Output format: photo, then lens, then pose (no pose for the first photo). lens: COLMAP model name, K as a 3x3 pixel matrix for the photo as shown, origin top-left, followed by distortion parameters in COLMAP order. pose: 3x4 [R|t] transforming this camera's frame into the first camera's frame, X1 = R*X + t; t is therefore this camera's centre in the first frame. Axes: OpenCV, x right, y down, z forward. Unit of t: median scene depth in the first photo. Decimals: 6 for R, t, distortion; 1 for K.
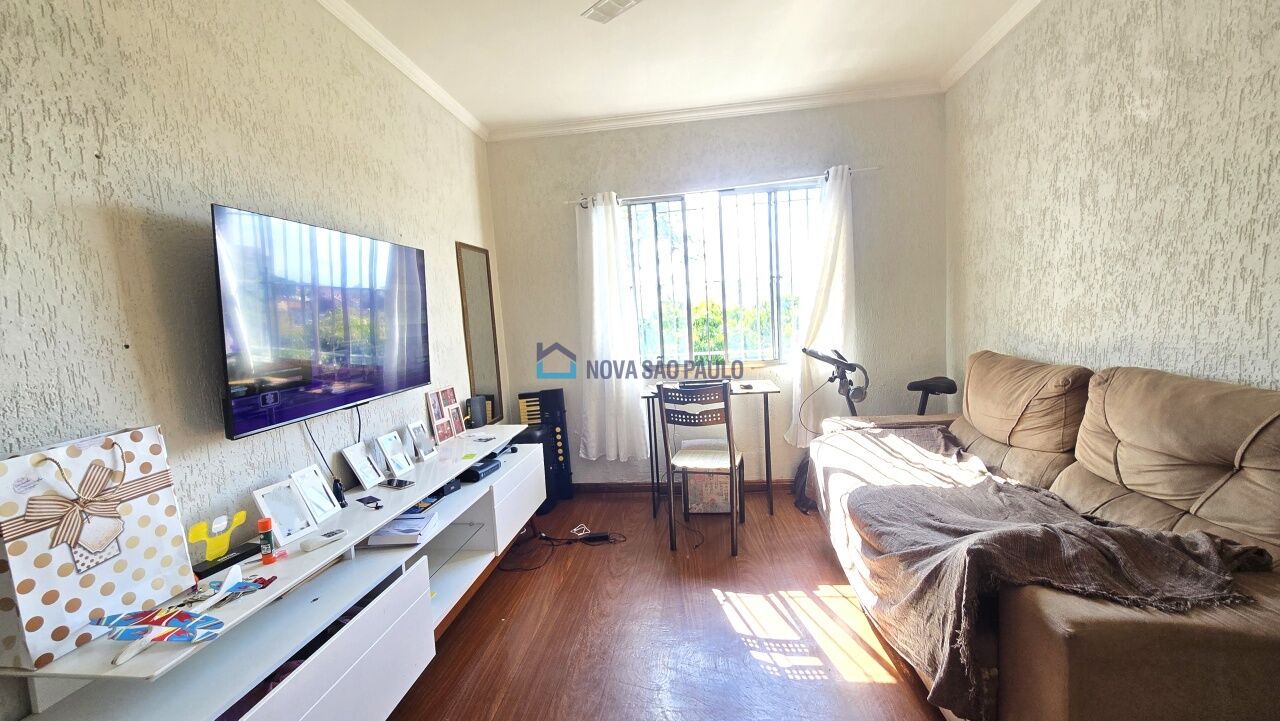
lens RADIAL K [[527.4, 0, 637.9], [0, 527.4, 365.3], [0, 0, 1]] dist [-0.003060, -0.000129]
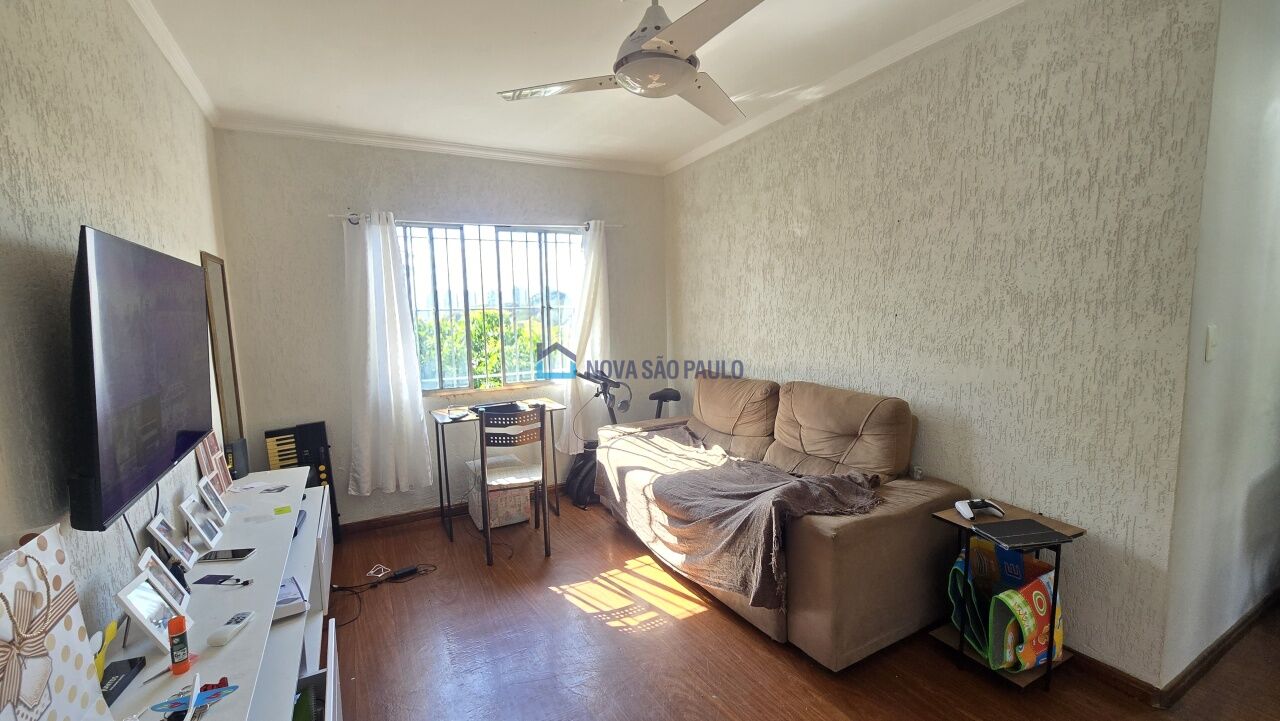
lens RADIAL K [[522.8, 0, 637.6], [0, 522.8, 363.1], [0, 0, 1]] dist [-0.004932, -0.000479]
pose [[0.813240, -0.021217, 0.581541, -0.383252], [0.033331, 0.999393, -0.010149, -0.046399], [-0.580973, 0.027637, 0.813454, -0.049937]]
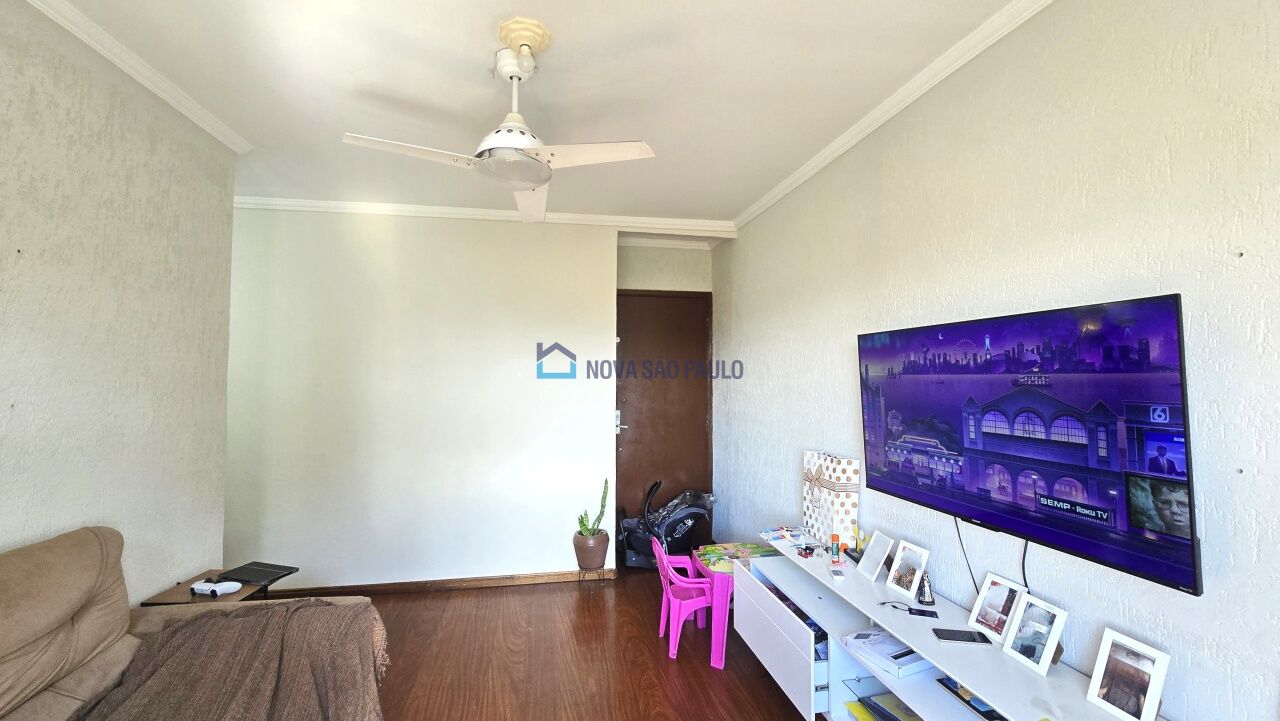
lens RADIAL K [[522.8, 0, 637.6], [0, 522.8, 363.1], [0, 0, 1]] dist [-0.004932, -0.000479]
pose [[-0.953707, 0.053616, -0.295919, 0.179270], [0.029973, 0.996026, 0.083868, -0.233817], [0.299240, 0.071116, -0.951524, 1.469570]]
